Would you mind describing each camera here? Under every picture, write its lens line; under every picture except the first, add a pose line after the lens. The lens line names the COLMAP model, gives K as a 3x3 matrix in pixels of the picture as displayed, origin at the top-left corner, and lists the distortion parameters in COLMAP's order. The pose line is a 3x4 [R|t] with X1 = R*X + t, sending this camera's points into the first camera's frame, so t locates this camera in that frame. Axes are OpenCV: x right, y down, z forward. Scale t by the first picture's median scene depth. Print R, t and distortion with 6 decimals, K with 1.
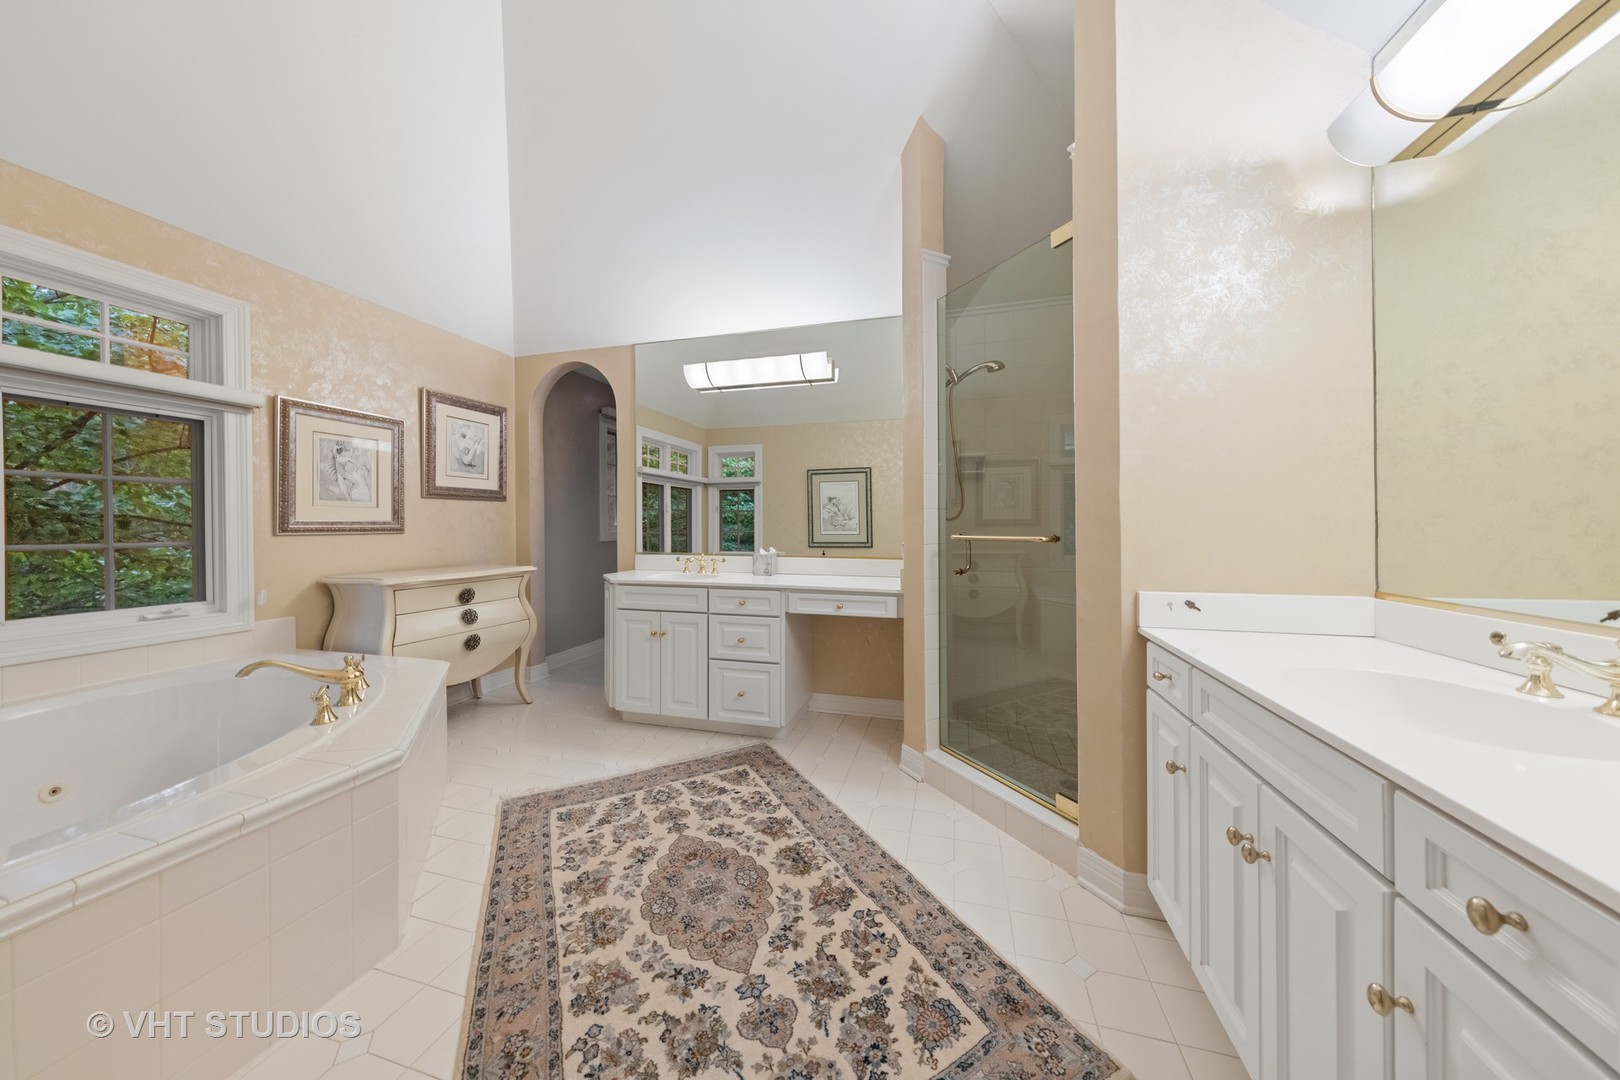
lens RADIAL K [[513.7, 0, 813.8], [0, 513.7, 527.9], [0, 0, 1]] dist [-0.000208, -0.000007]
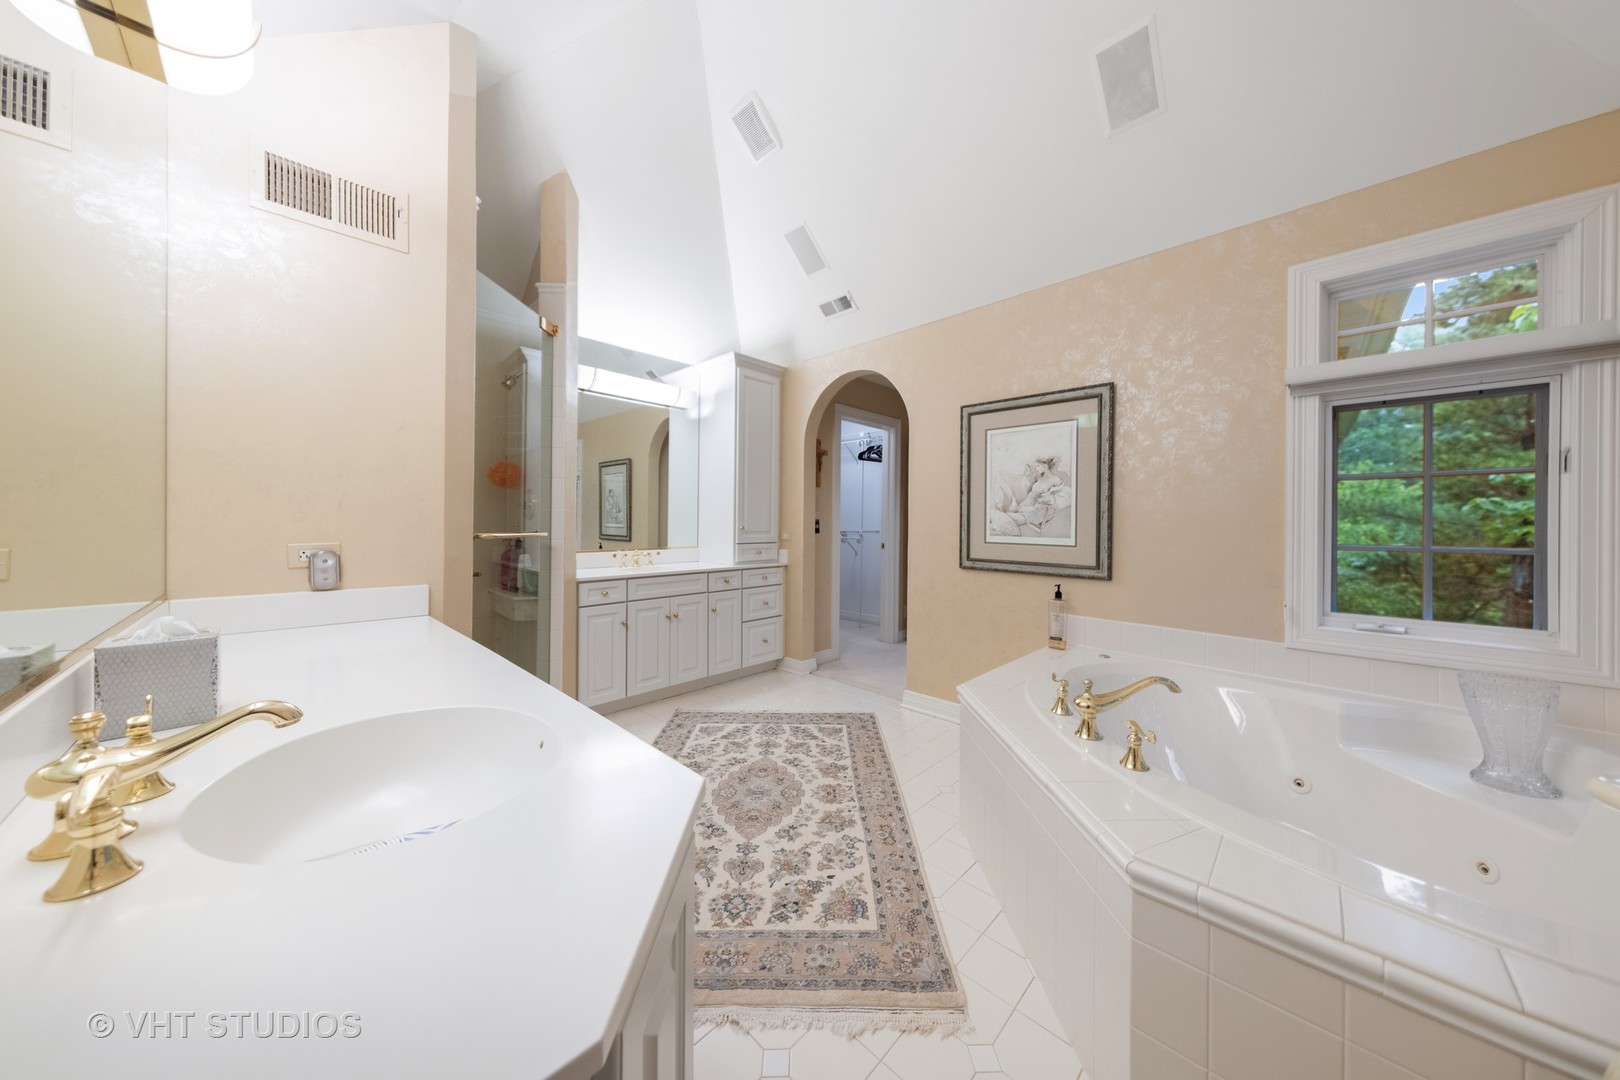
lens RADIAL K [[513.7, 0, 810.4], [0, 513.7, 524.7], [0, 0, 1]] dist [-0.000208, -0.000007]
pose [[-0.877119, -0.006903, 0.480224, -0.956143], [-0.003162, 0.999958, 0.008599, -0.022539], [-0.480263, 0.006024, -0.877104, 2.072628]]
